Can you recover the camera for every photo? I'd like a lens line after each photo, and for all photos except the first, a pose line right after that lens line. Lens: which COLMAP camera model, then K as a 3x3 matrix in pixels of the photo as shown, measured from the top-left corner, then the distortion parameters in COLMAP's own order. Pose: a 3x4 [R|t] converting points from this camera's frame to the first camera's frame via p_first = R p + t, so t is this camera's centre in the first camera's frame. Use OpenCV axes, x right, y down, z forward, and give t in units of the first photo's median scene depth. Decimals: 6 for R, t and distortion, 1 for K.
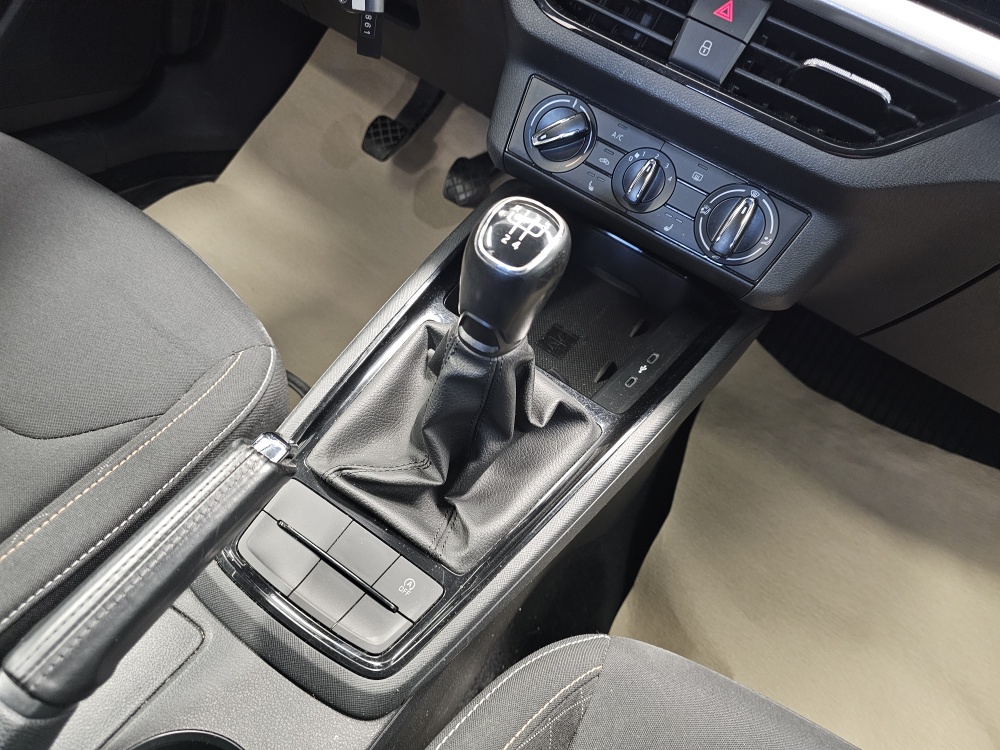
lens RADIAL K [[670.5, 0, 510.8], [0, 670.5, 378.1], [0, 0, 1]] dist [0.057670, -0.069040]
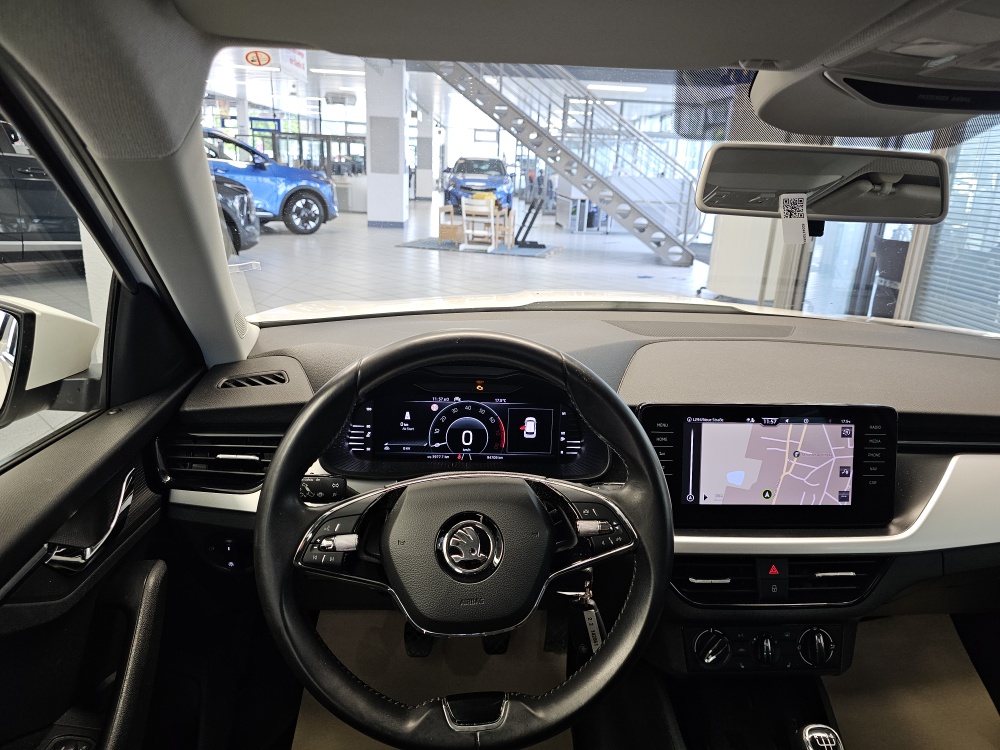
lens RADIAL K [[675.4, 0, 505.6], [0, 675.4, 370.3], [0, 0, 1]] dist [0.062061, -0.071851]
pose [[0.806794, -0.402816, 0.432231, -0.867456], [0.527483, 0.820640, -0.219797, -0.866237], [-0.266168, 0.405325, 0.874566, -0.760305]]
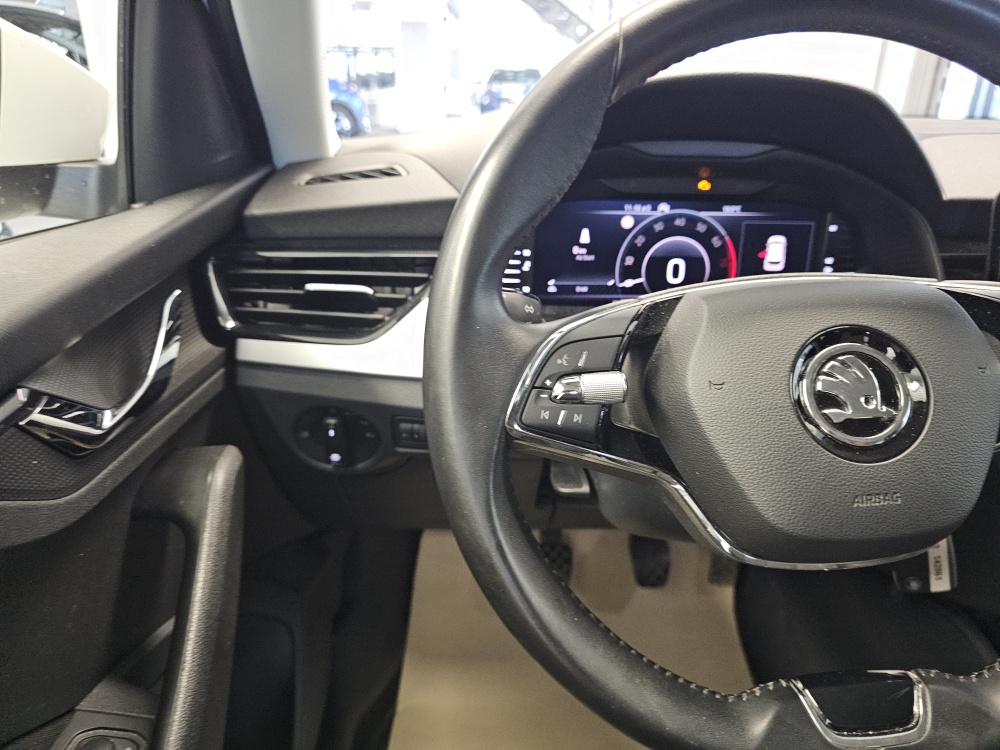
lens RADIAL K [[689.1, 0, 509.6], [0, 689.1, 376.1], [0, 0, 1]] dist [0.046681, -0.075404]
pose [[0.816688, -0.458144, 0.350890, -0.987042], [0.533220, 0.831607, -0.155258, -1.001359], [-0.220672, 0.313899, 0.923456, 0.026288]]
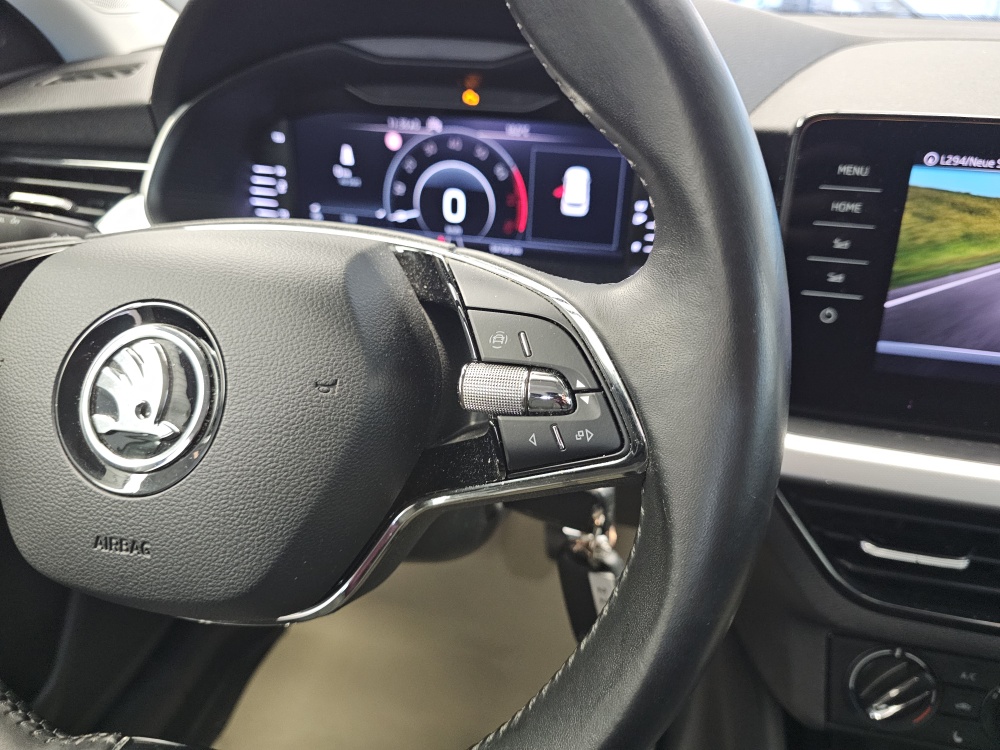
lens RADIAL K [[693.8, 0, 503.7], [0, 693.8, 370.8], [0, 0, 1]] dist [0.003236, -0.024580]
pose [[0.921358, -0.379246, 0.085277, -0.287648], [0.388599, 0.904002, -0.178244, -0.746732], [-0.009492, 0.197365, 0.980284, 0.102054]]
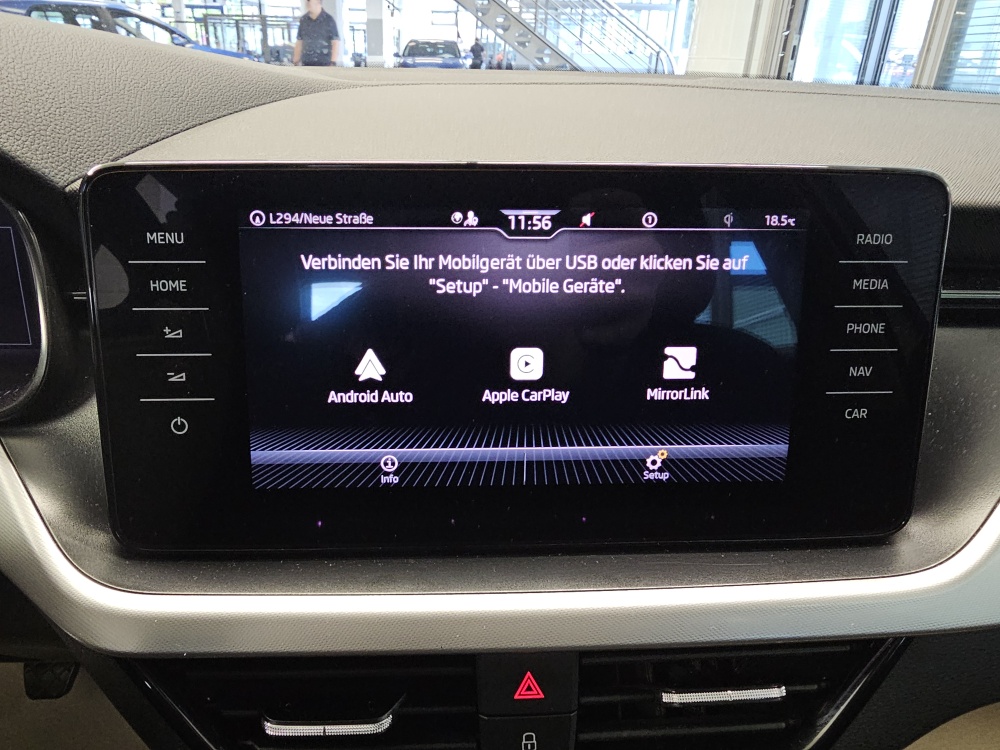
lens RADIAL K [[679.4, 0, 459.5], [0, 679.4, 369.3], [0, 0, 1]] dist [-0.001473, -0.001328]
pose [[0.810627, -0.468188, 0.351687, 0.144066], [0.535137, 0.836151, -0.120336, -0.644438], [-0.237723, 0.285748, 0.928351, 0.240366]]
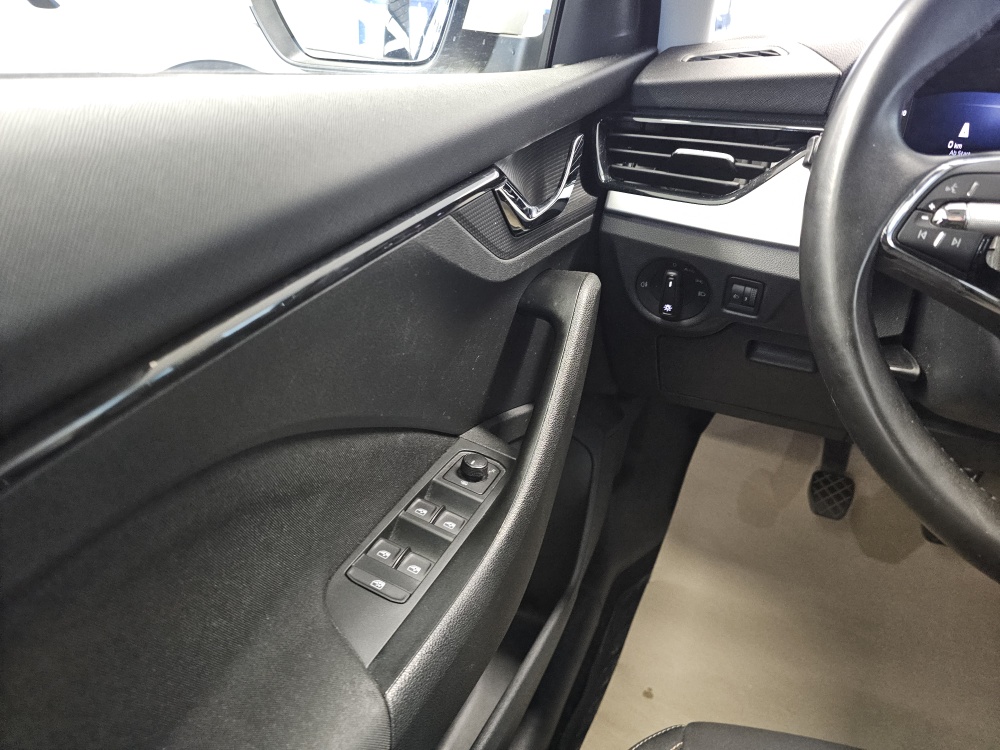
lens RADIAL K [[683.0, 0, 503.8], [0, 683.0, 371.7], [0, 0, 1]] dist [0.064957, -0.071028]
pose [[0.954253, -0.298388, -0.019146, -1.193830], [0.283401, 0.923022, -0.260219, -0.855998], [0.095319, 0.242889, 0.965360, -0.065372]]
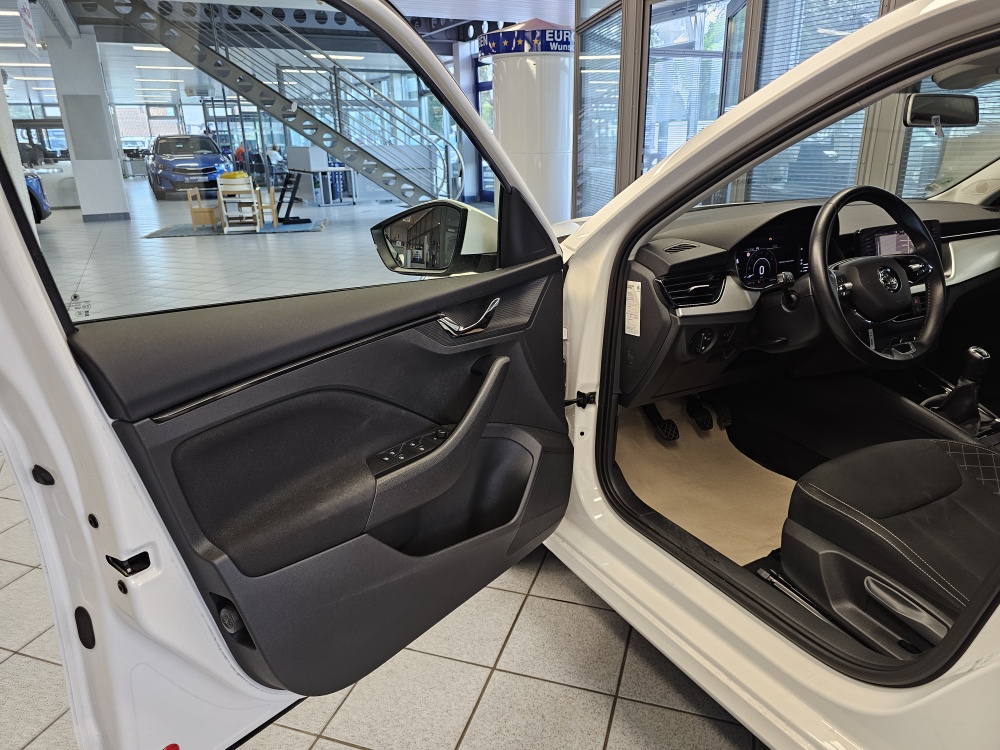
lens RADIAL K [[683.0, 0, 503.8], [0, 683.0, 371.7], [0, 0, 1]] dist [0.064957, -0.071028]
pose [[0.482303, -0.551499, 0.680612, -3.571137], [0.710281, 0.700944, 0.064646, -2.026076], [-0.512723, 0.452247, 0.729786, -0.582921]]
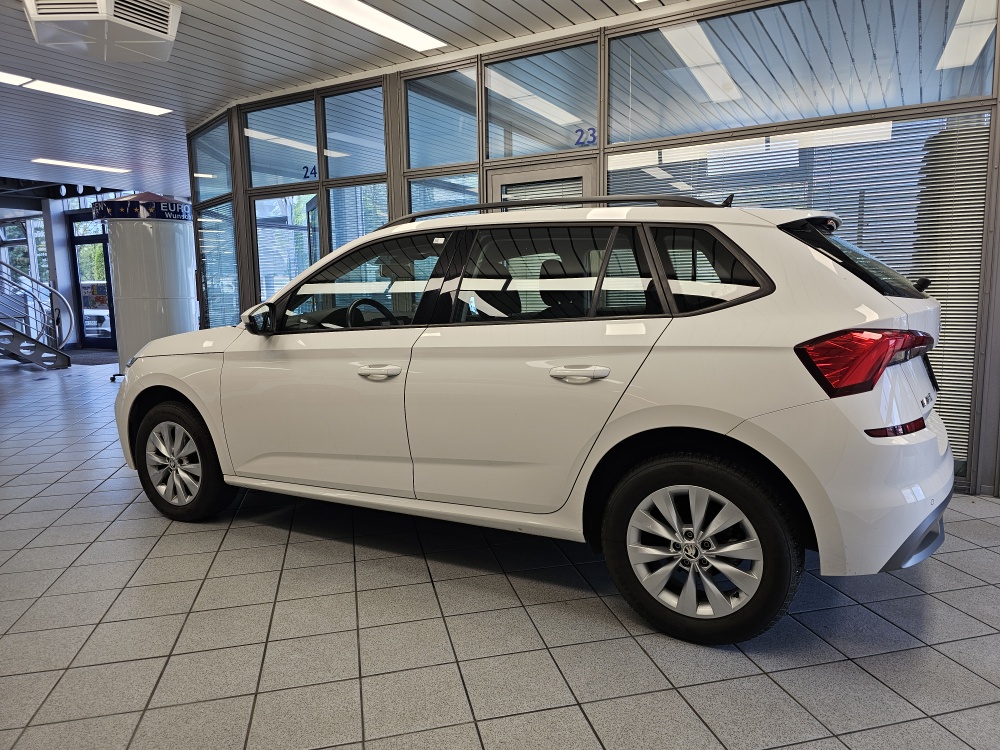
lens RADIAL K [[675.4, 0, 505.6], [0, 675.4, 370.3], [0, 0, 1]] dist [0.062061, -0.071851]
pose [[-0.026550, -0.413031, 0.910330, -7.454043], [0.690081, 0.651283, 0.315624, -2.092572], [-0.723245, 0.636581, 0.267733, -2.123721]]
